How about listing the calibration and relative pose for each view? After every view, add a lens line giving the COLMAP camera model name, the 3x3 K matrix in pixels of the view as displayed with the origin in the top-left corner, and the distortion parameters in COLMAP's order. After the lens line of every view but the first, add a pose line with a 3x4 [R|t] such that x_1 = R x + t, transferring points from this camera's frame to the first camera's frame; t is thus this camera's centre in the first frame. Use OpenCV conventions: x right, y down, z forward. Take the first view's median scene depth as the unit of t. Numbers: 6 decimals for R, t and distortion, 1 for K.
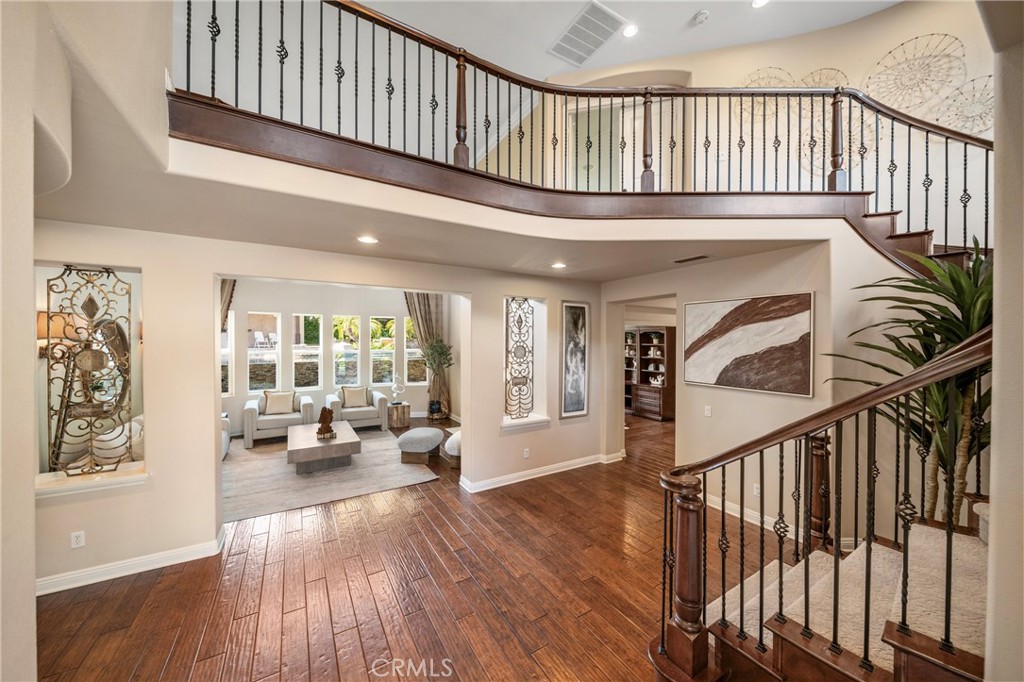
lens RADIAL K [[365.9, 0, 515.4], [0, 365.9, 342.4], [0, 0, 1]] dist [0.001729, 0.000212]
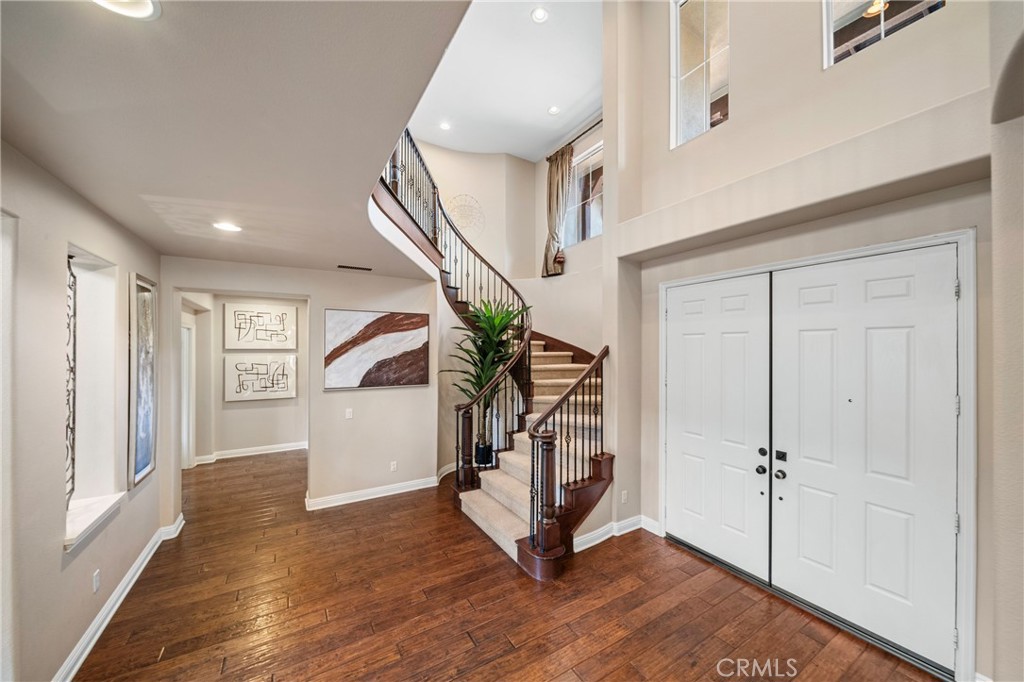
lens RADIAL K [[365.9, 0, 514.9], [0, 365.9, 344.2], [0, 0, 1]] dist [0.001729, 0.000212]
pose [[0.000412, 0.003925, 0.999992, -0.571563], [0.001718, 0.999991, -0.003926, -0.007591], [-0.999998, 0.001720, 0.000405, 0.566499]]
